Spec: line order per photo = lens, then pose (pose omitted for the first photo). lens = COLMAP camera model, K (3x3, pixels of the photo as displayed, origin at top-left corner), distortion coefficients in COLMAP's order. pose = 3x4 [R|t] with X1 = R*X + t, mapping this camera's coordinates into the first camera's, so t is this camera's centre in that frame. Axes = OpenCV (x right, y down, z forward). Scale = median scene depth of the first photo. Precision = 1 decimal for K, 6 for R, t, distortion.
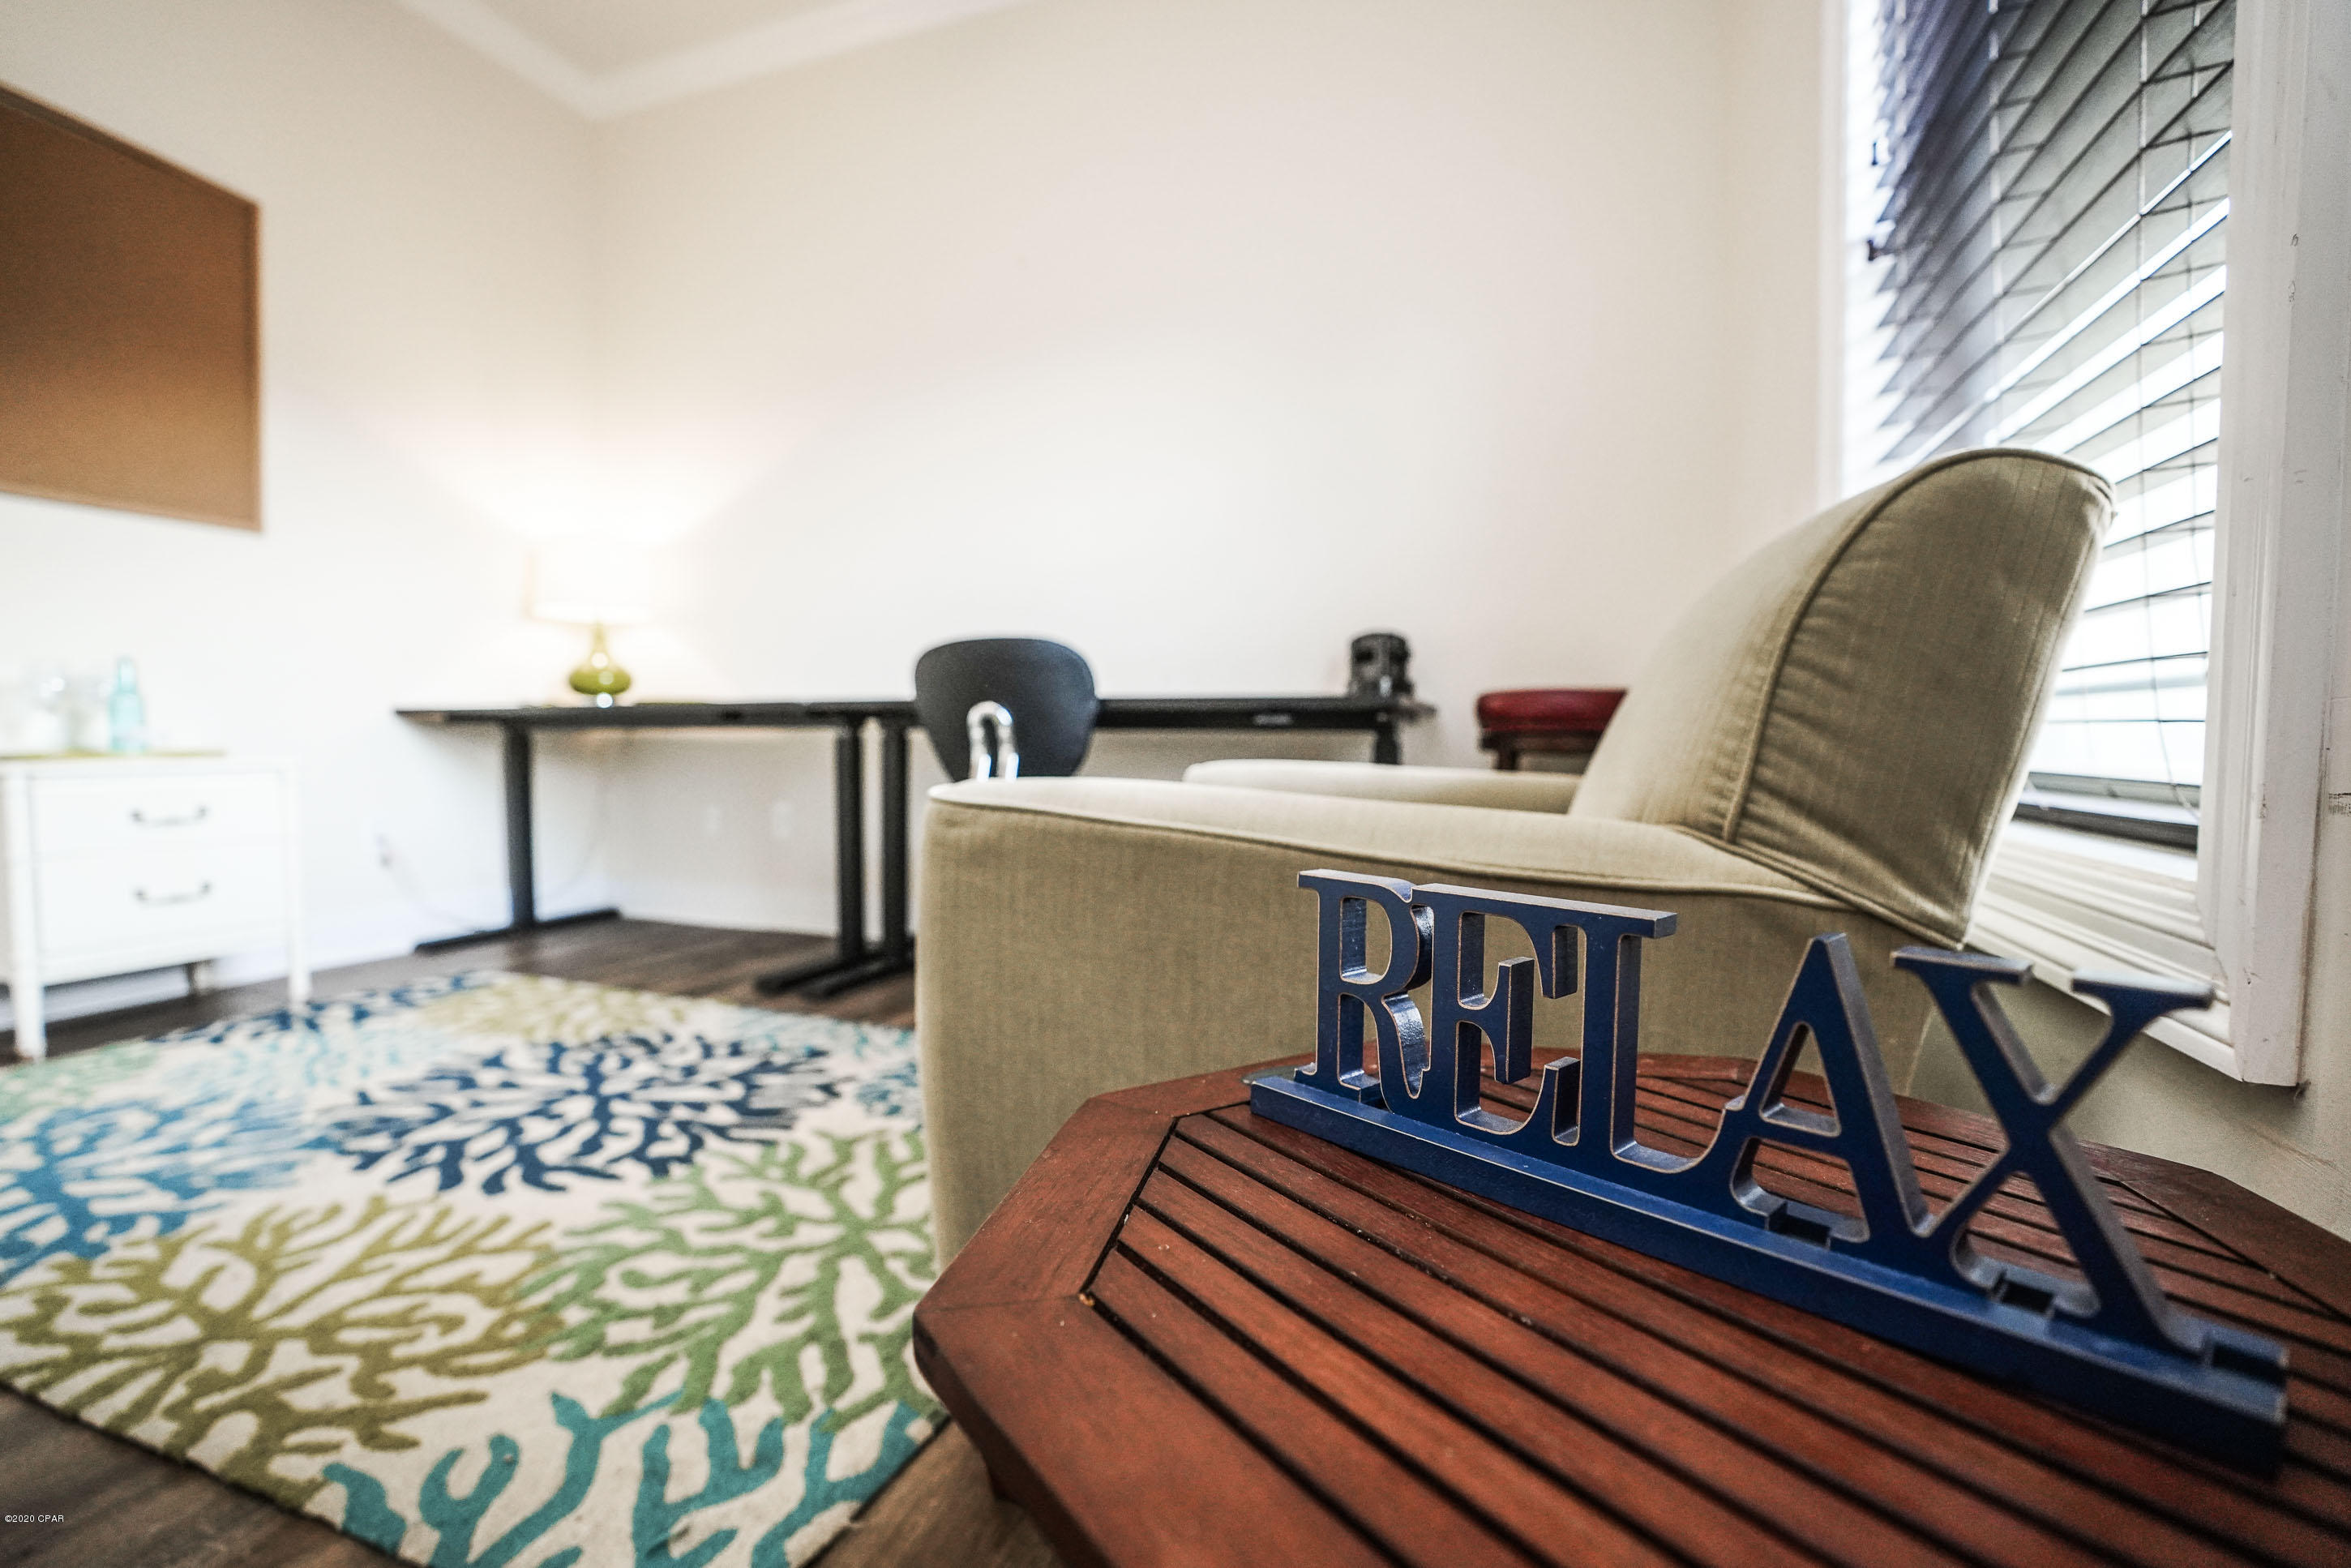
lens RADIAL K [[1091.1, 0, 1157.3], [0, 1091.1, 788.4], [0, 0, 1]] dist [-0.062893, 0.024363]
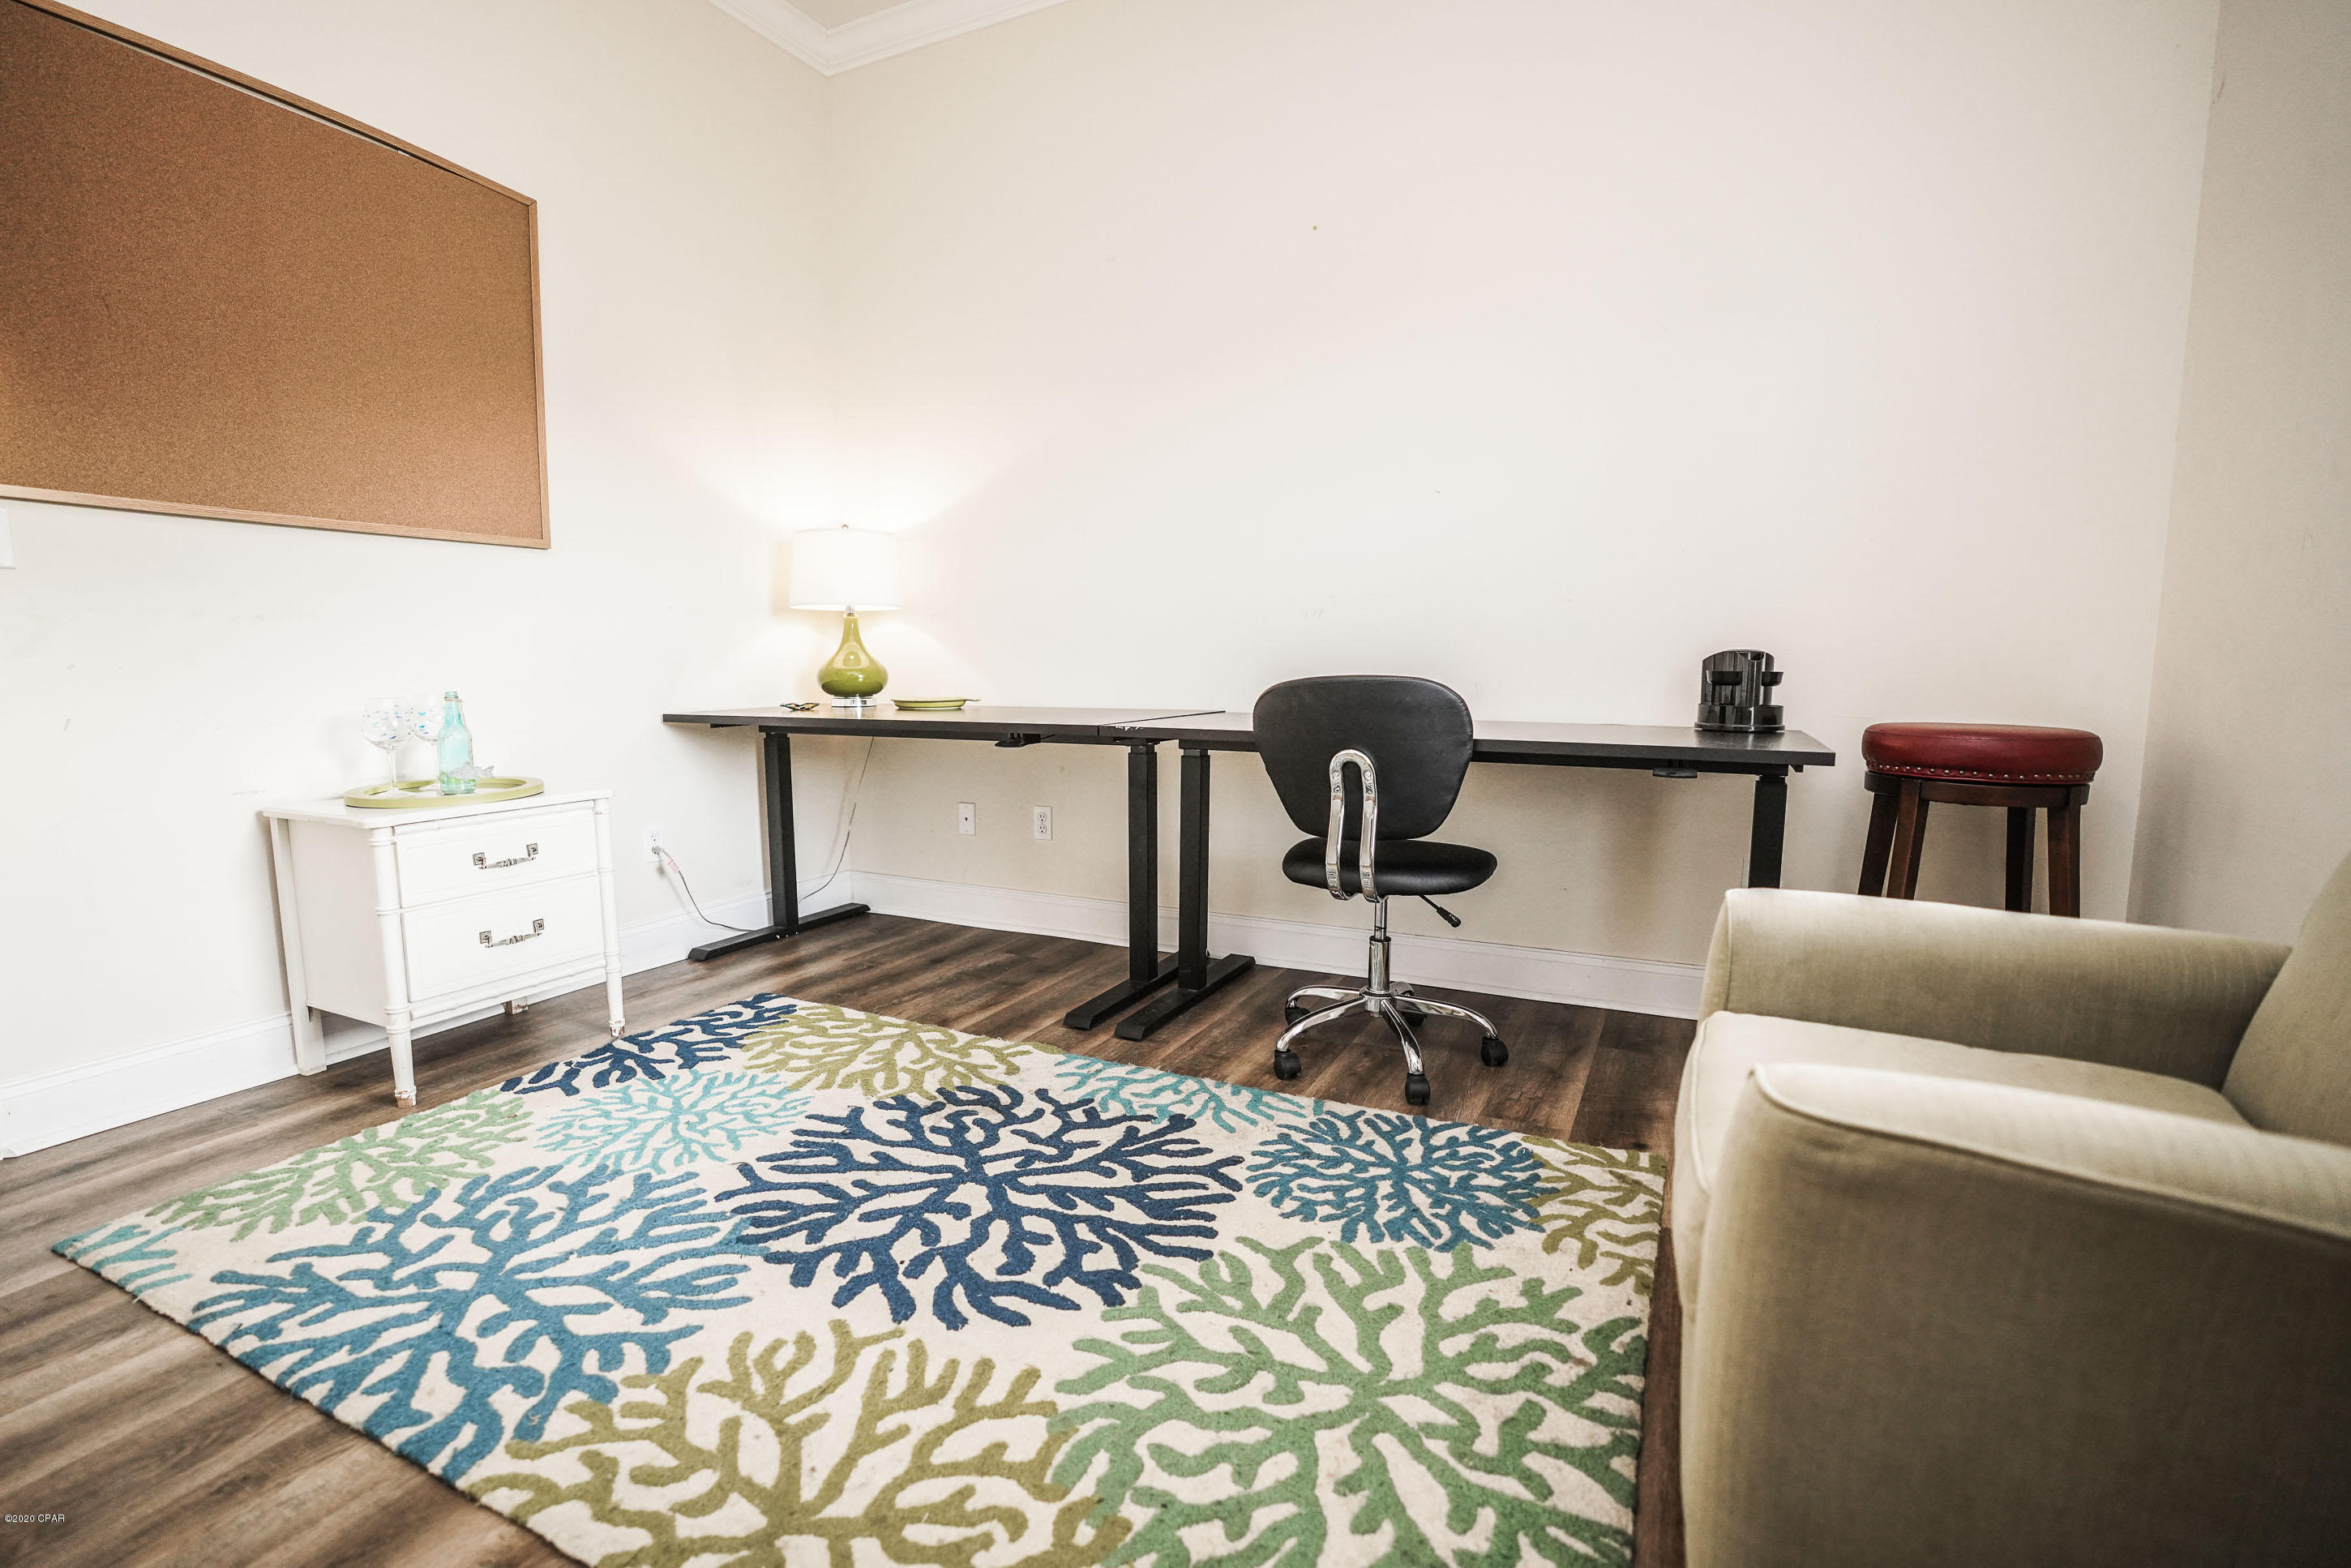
lens RADIAL K [[1116.9, 0, 1165.3], [0, 1116.9, 790.7], [0, 0, 1]] dist [-0.076771, 0.032065]
pose [[0.995387, 0.008188, -0.095592, -0.286172], [-0.001350, 0.997449, 0.071371, -0.139880], [0.095932, -0.070913, 0.992859, 0.059390]]
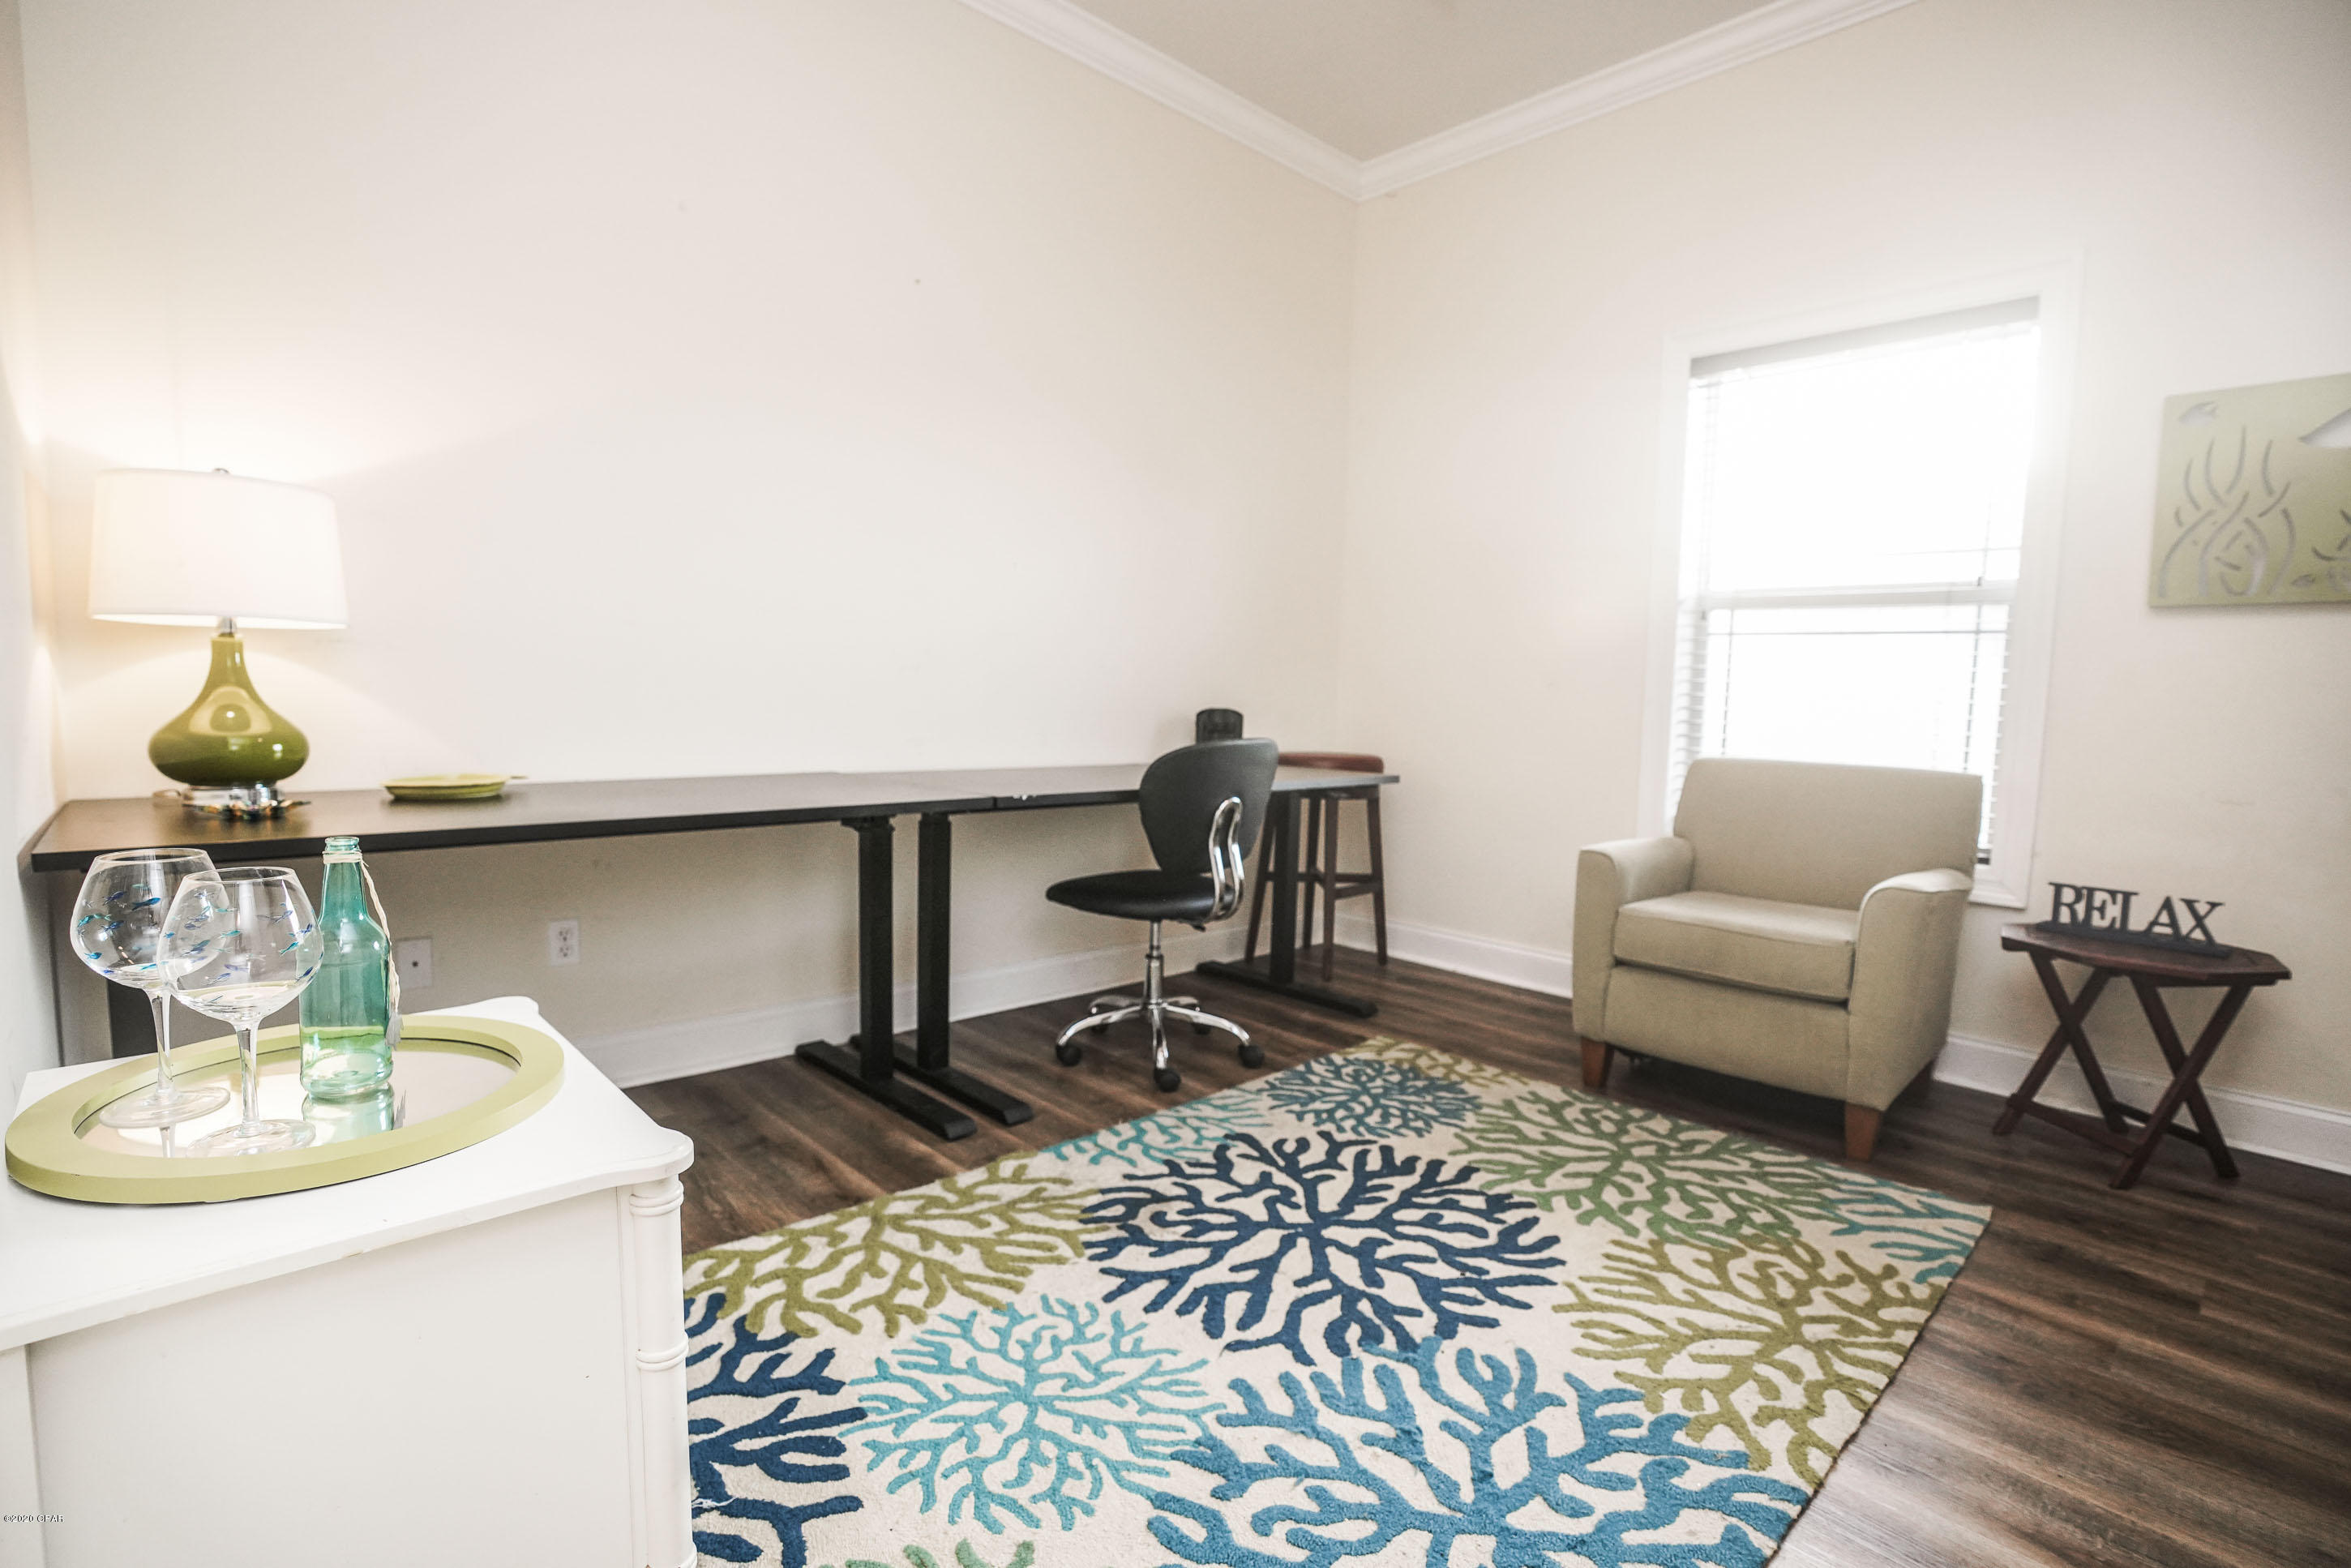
lens RADIAL K [[1116.9, 0, 1165.3], [0, 1116.9, 790.7], [0, 0, 1]] dist [-0.076771, 0.032065]
pose [[0.433193, -0.073920, 0.898265, -1.590102], [0.019904, 0.997173, 0.072460, -0.218610], [-0.901081, -0.013510, 0.433440, 0.719327]]
